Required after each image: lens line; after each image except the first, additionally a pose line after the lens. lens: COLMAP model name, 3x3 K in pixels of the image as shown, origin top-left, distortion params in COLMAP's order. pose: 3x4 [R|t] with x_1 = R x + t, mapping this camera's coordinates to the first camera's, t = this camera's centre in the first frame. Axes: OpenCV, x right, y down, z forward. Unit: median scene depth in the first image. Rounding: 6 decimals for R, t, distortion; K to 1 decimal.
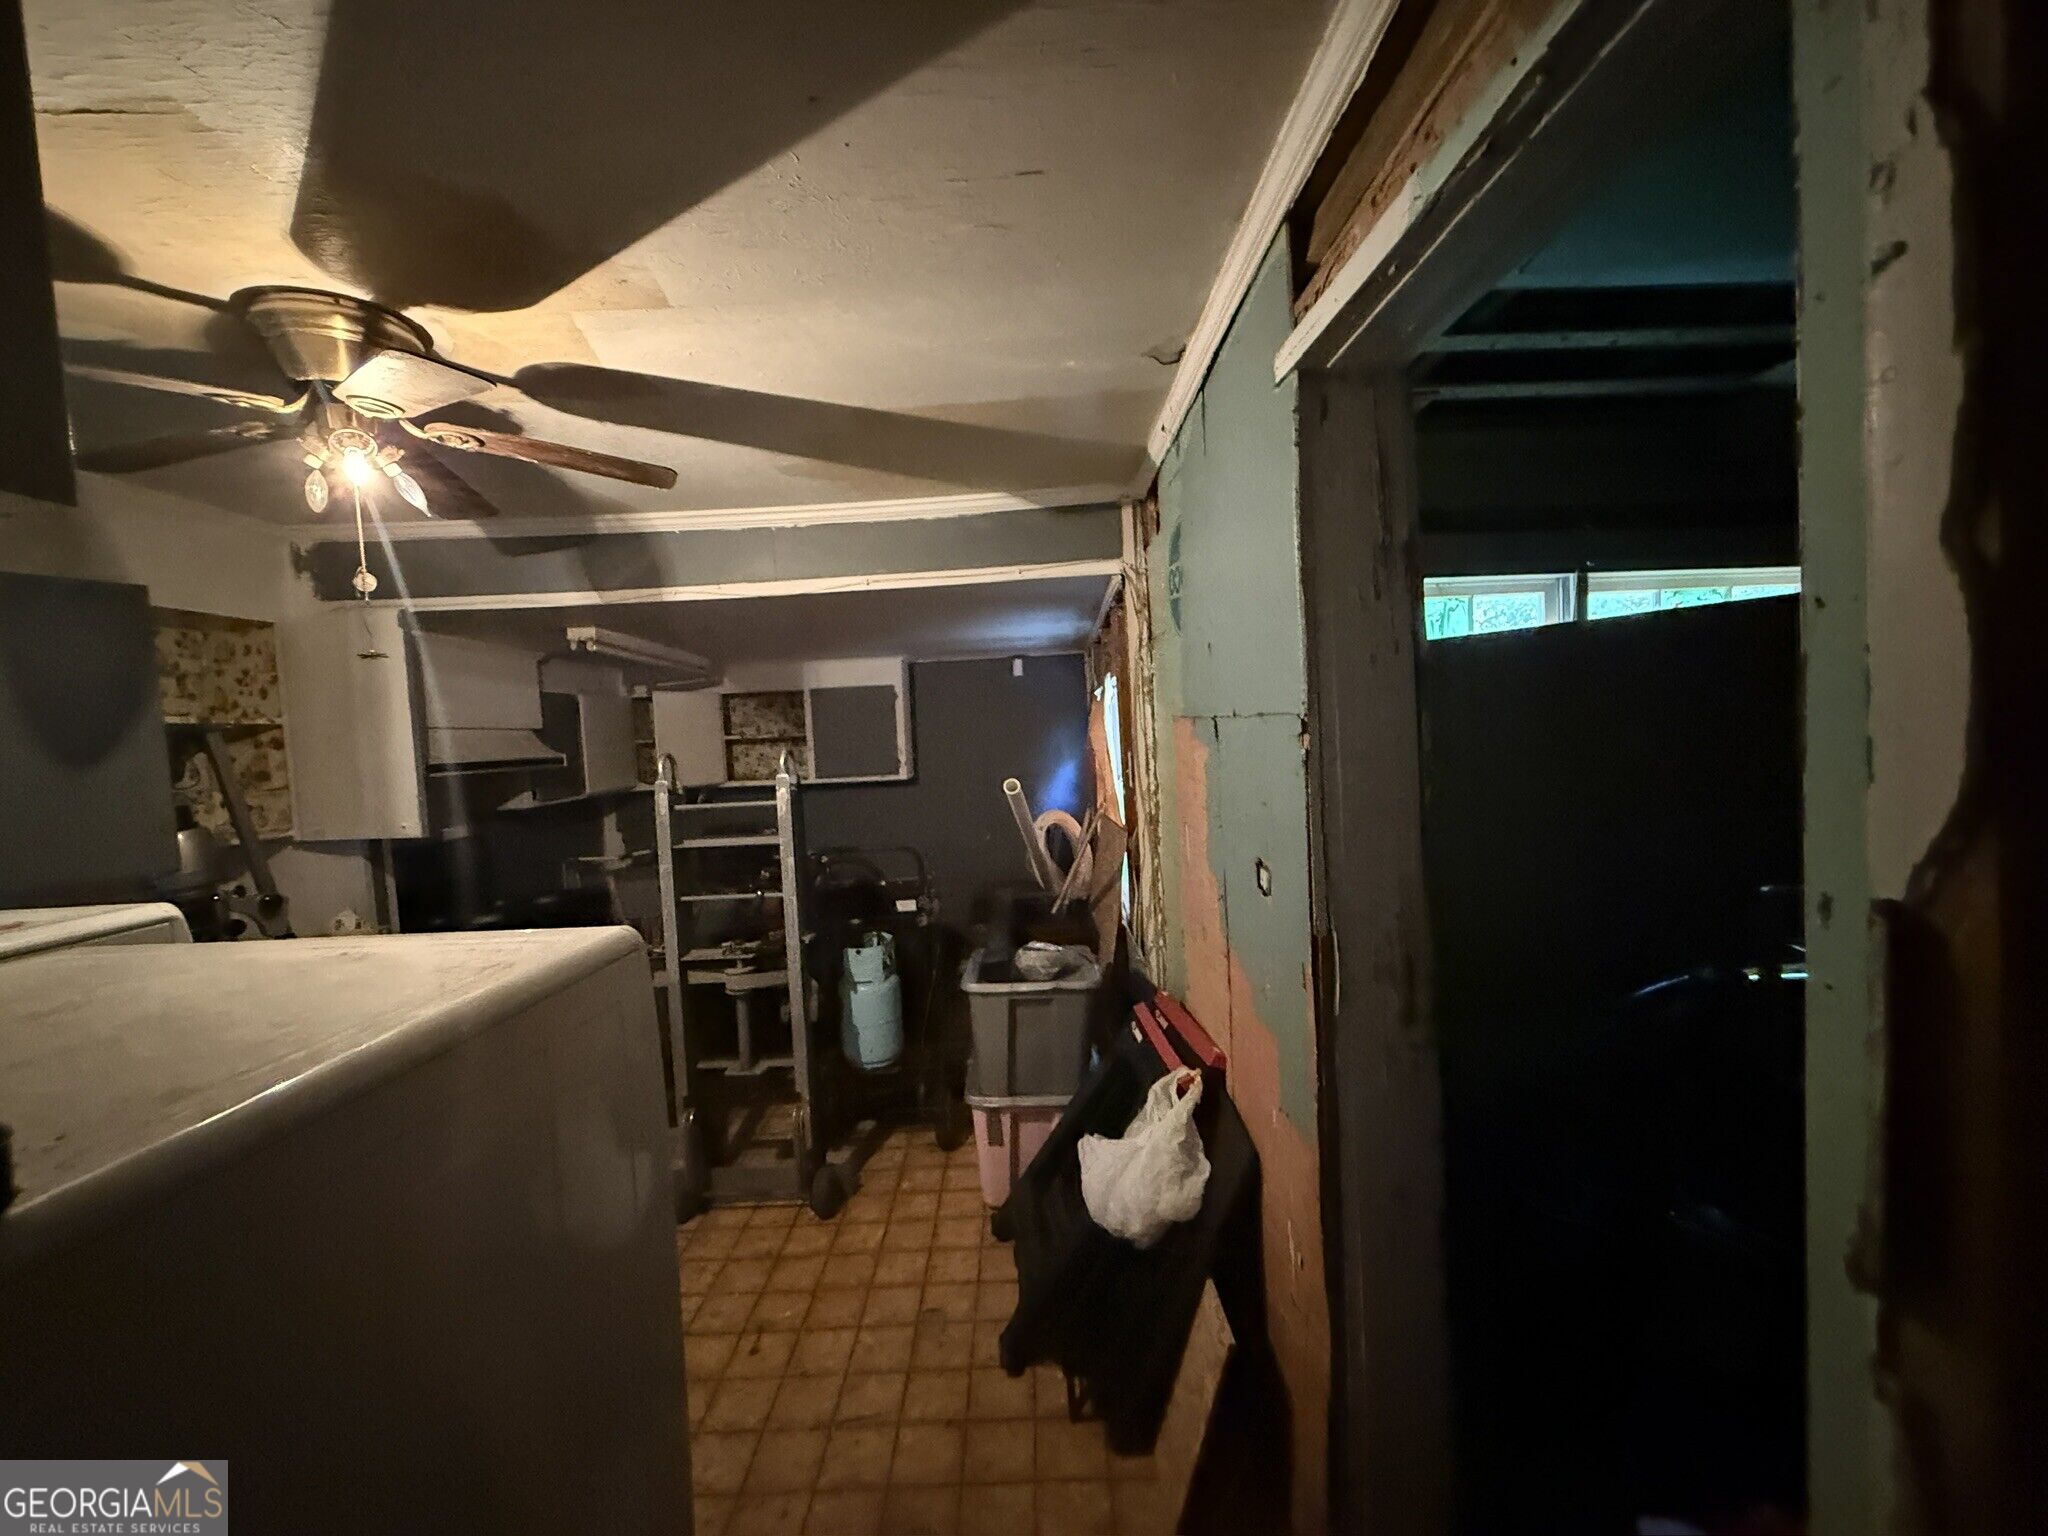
lens RADIAL K [[813.3, 0, 1025.5], [0, 813.3, 768.1], [0, 0, 1]] dist [0.001572, 0.000127]
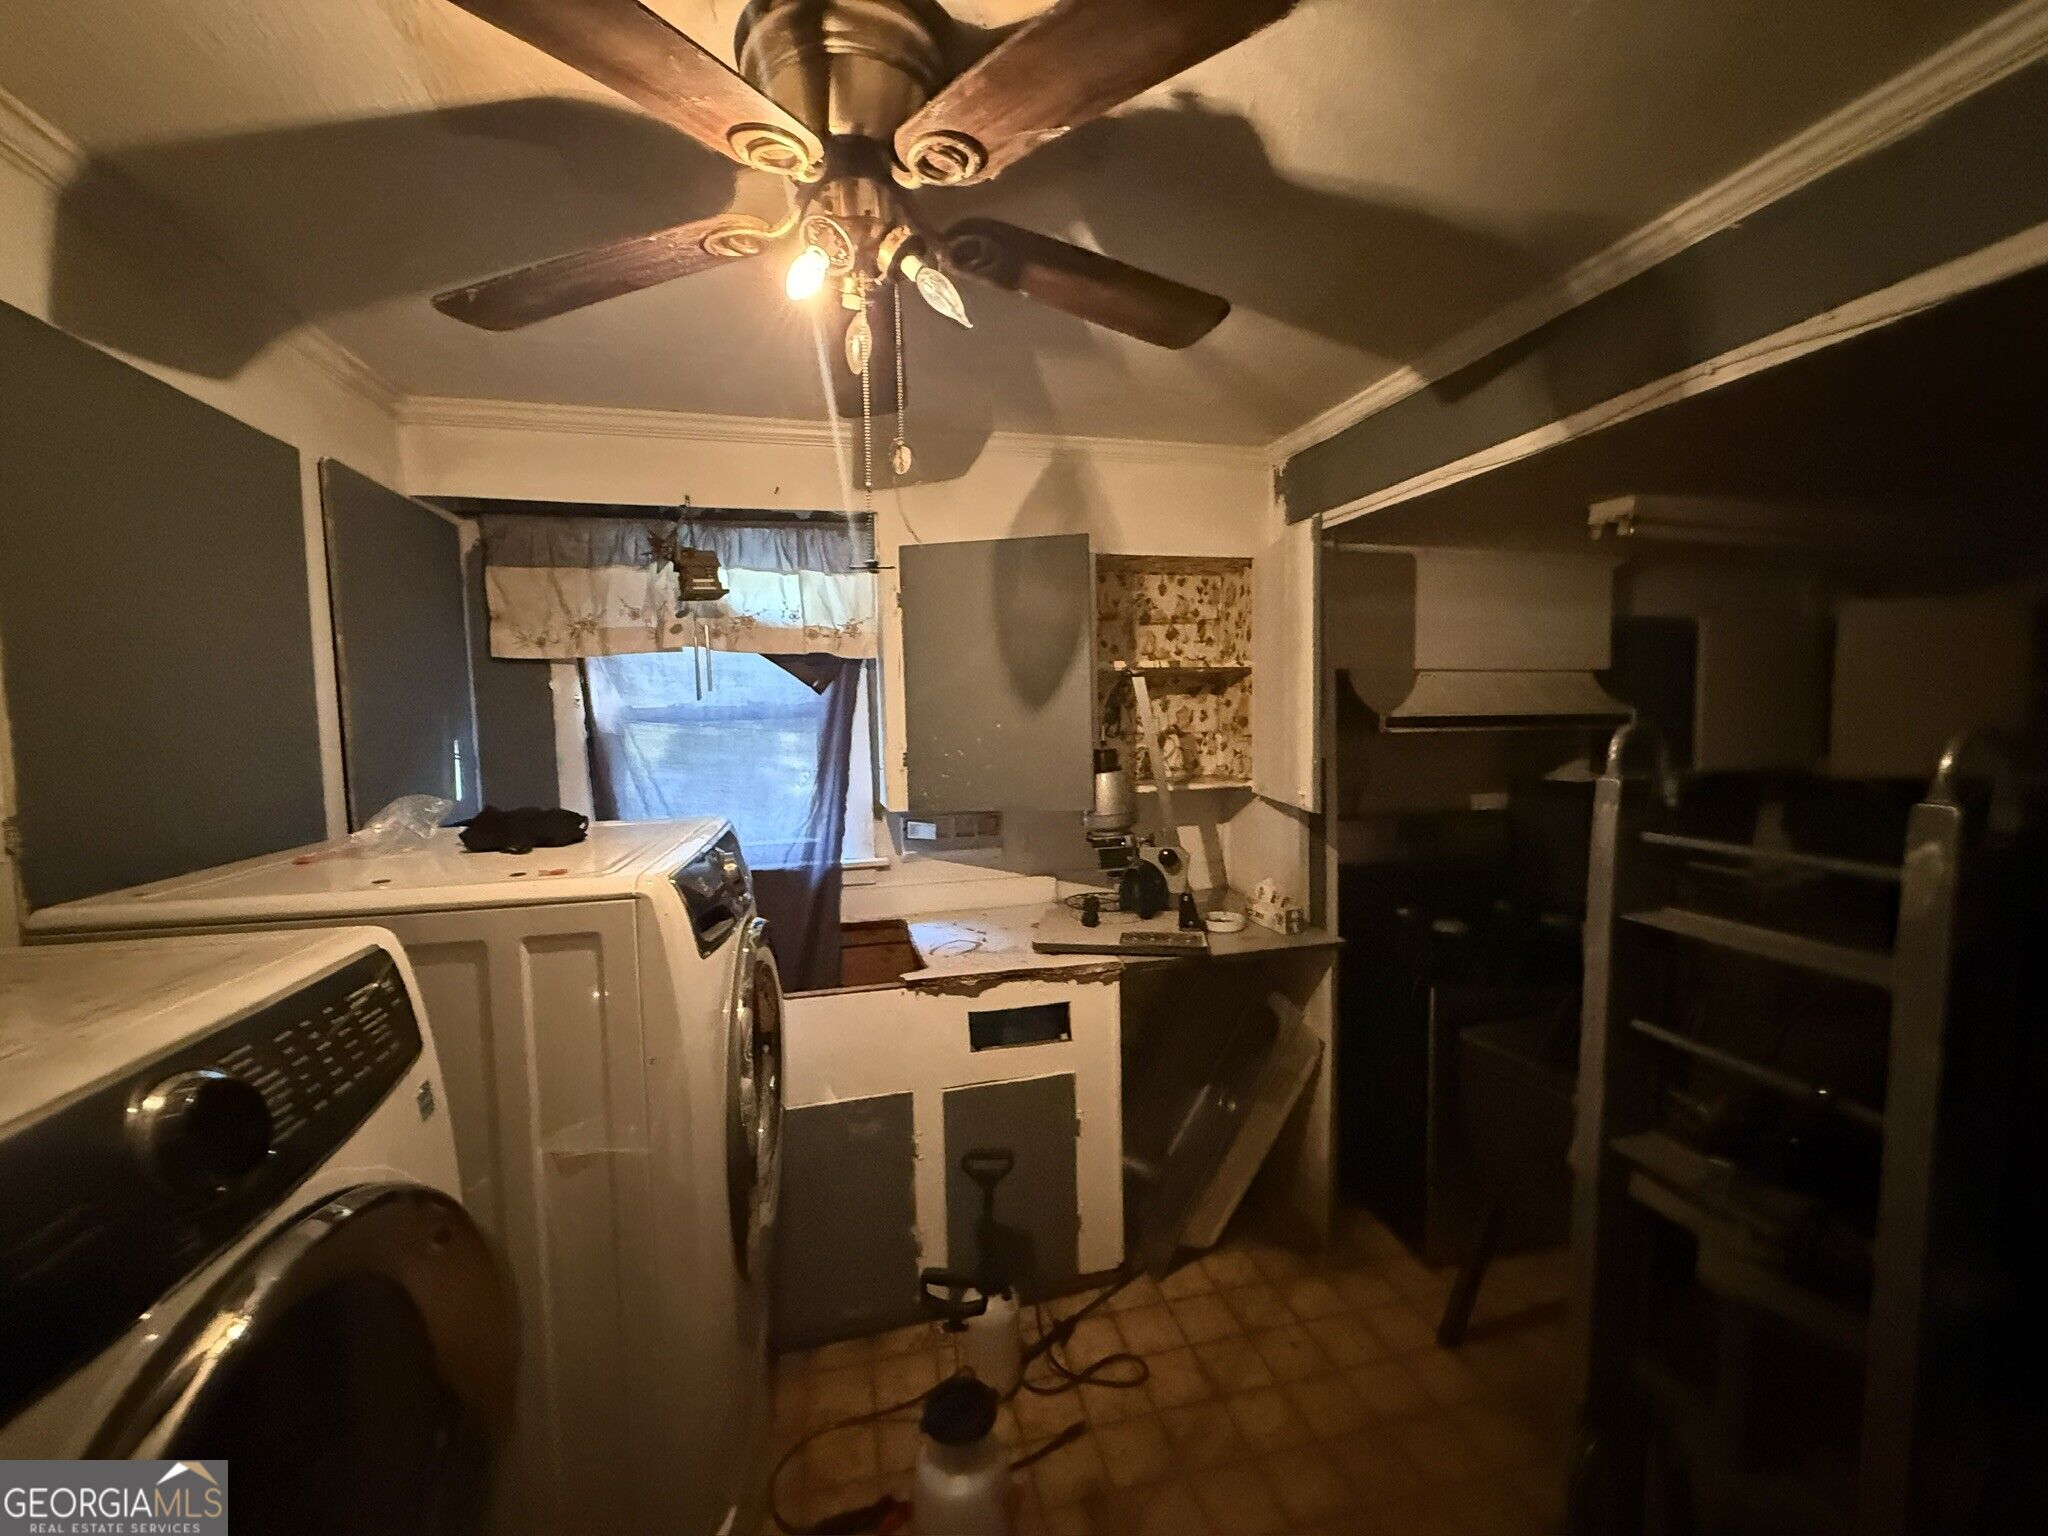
lens RADIAL K [[813.3, 0, 1025.8], [0, 813.3, 767.9], [0, 0, 1]] dist [0.001572, 0.000127]
pose [[0.234171, 0.111931, -0.965730, -0.055769], [-0.040898, 0.993605, 0.105245, -0.026523], [0.971335, 0.014851, 0.237252, 0.522749]]
